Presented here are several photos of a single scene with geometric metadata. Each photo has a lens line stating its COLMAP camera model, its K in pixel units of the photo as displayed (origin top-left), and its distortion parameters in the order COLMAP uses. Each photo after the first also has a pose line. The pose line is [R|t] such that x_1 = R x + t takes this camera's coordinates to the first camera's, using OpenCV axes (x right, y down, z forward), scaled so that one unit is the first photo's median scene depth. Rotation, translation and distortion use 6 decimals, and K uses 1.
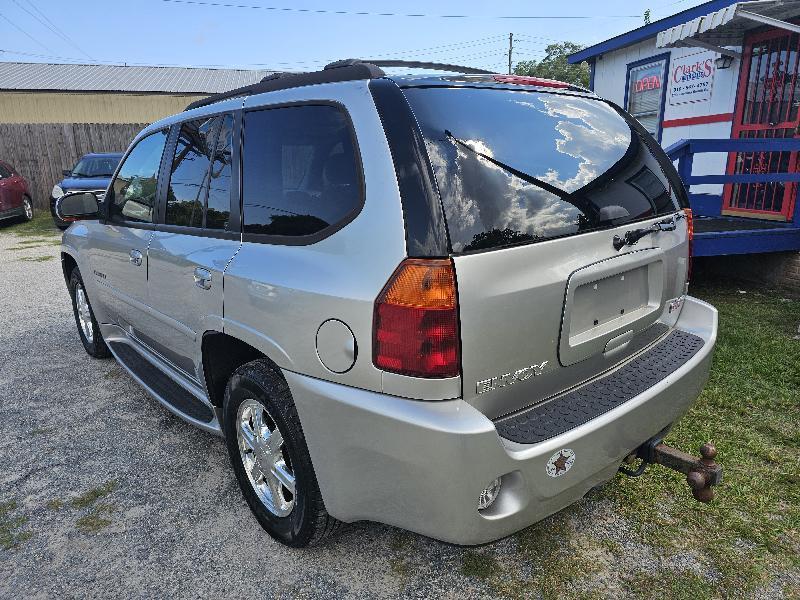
lens RADIAL K [[534.2, 0, 404.0], [0, 534.2, 306.8], [0, 0, 1]] dist [0.027881, -0.010141]
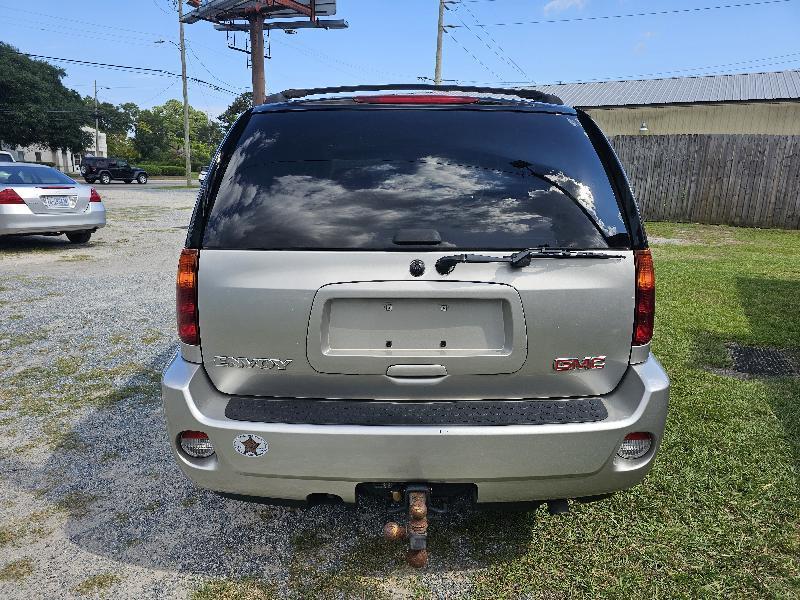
lens RADIAL K [[534.2, 0, 394.6], [0, 534.2, 304.2], [0, 0, 1]] dist [0.027881, -0.010141]
pose [[0.749380, 0.181845, -0.636680, 0.754035], [-0.197822, 0.979120, 0.046812, -0.070270], [0.631898, 0.090870, 0.769706, 0.193284]]
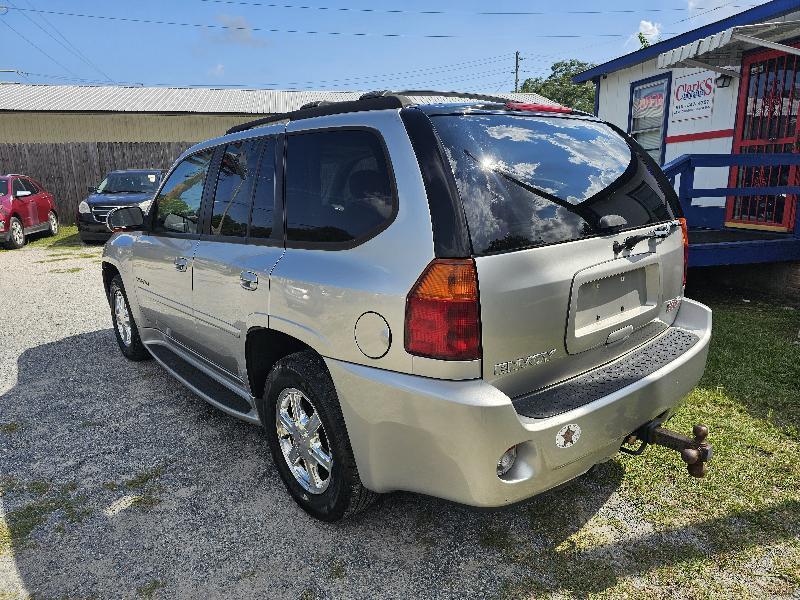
lens RADIAL K [[534.2, 0, 400.7], [0, 534.2, 298.9], [0, 0, 1]] dist [0.027881, -0.010141]
pose [[0.999791, -0.000360, -0.020419, -0.028406], [-0.000465, 0.999183, -0.040402, 0.027811], [0.020417, 0.040403, 0.998975, -0.109849]]
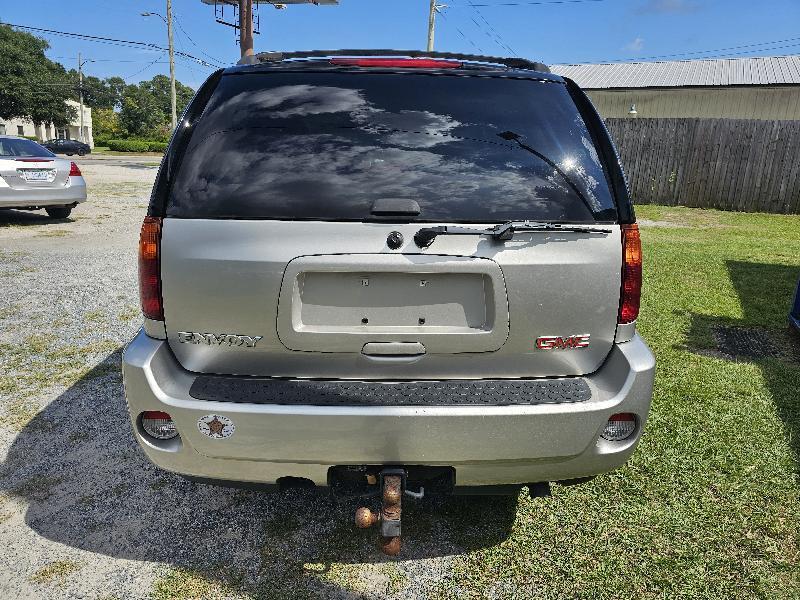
lens RADIAL K [[534.2, 0, 397.7], [0, 534.2, 291.4], [0, 0, 1]] dist [0.027881, -0.010141]
pose [[0.763281, 0.195823, -0.615675, 0.745857], [-0.207193, 0.976818, 0.053821, -0.064289], [0.611942, 0.086483, 0.786160, 0.233232]]
